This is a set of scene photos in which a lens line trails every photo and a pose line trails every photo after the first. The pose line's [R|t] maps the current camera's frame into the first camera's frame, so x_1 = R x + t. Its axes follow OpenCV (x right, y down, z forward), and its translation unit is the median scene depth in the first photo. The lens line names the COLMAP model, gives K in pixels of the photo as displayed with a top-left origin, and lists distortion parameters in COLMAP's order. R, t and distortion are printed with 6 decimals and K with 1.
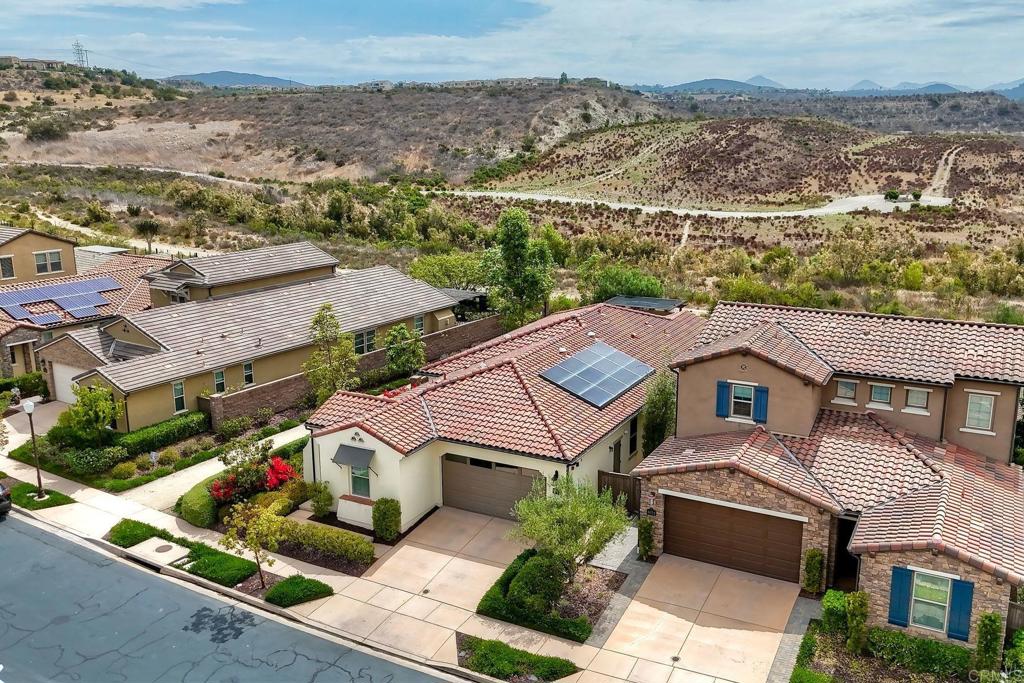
lens RADIAL K [[894.4, 0, 513.7], [0, 894.4, 344.5], [0, 0, 1]] dist [0.065054, -0.058508]
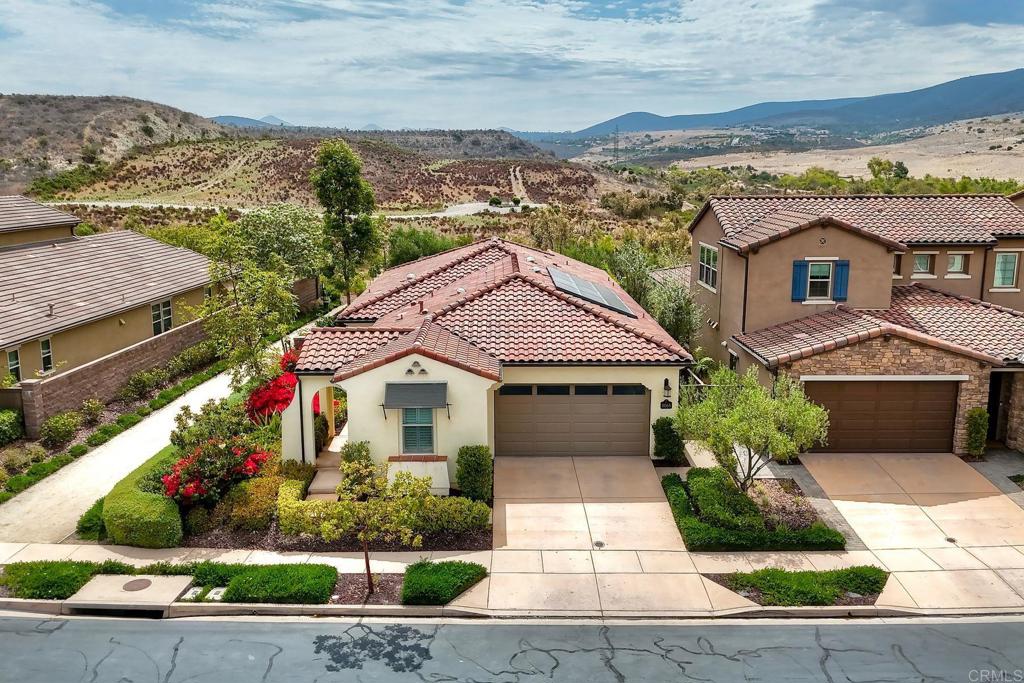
lens RADIAL K [[902.1, 0, 513.8], [0, 902.1, 340.5], [0, 0, 1]] dist [0.075778, -0.084280]
pose [[0.872090, -0.088173, 0.481337, -0.452832], [0.111154, 0.993614, -0.019376, 0.104775], [-0.476555, 0.070400, 0.876322, 0.337727]]
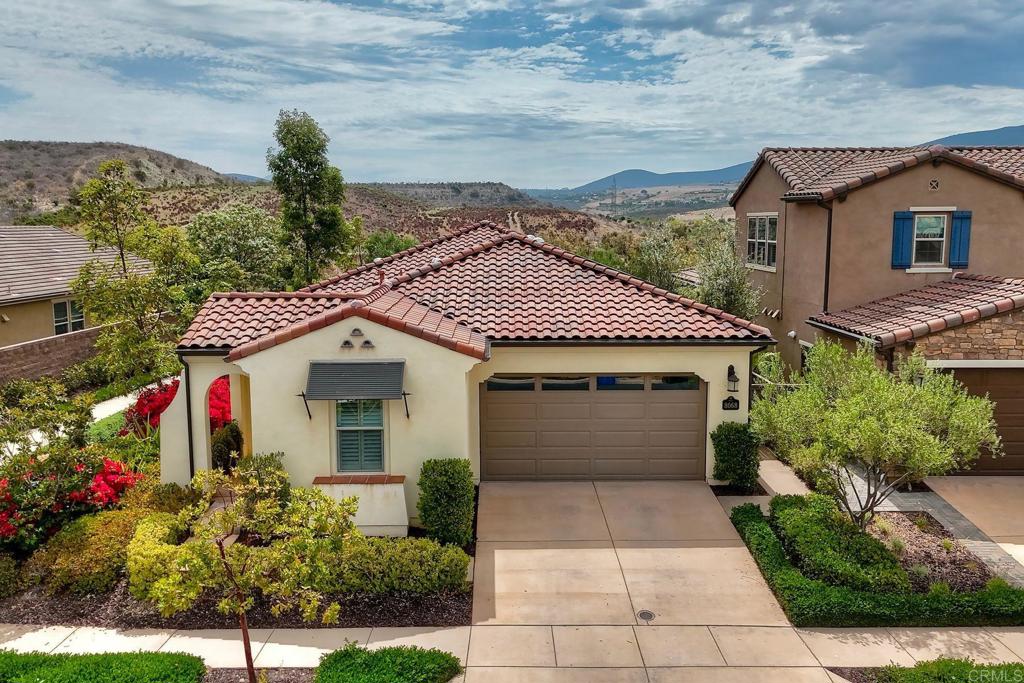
lens RADIAL K [[894.4, 0, 513.7], [0, 894.4, 344.5], [0, 0, 1]] dist [0.065054, -0.058508]
pose [[0.871244, -0.063102, 0.486777, -0.331601], [0.113237, 0.990791, -0.074235, 0.150664], [-0.477610, 0.119798, 0.870366, 0.564395]]
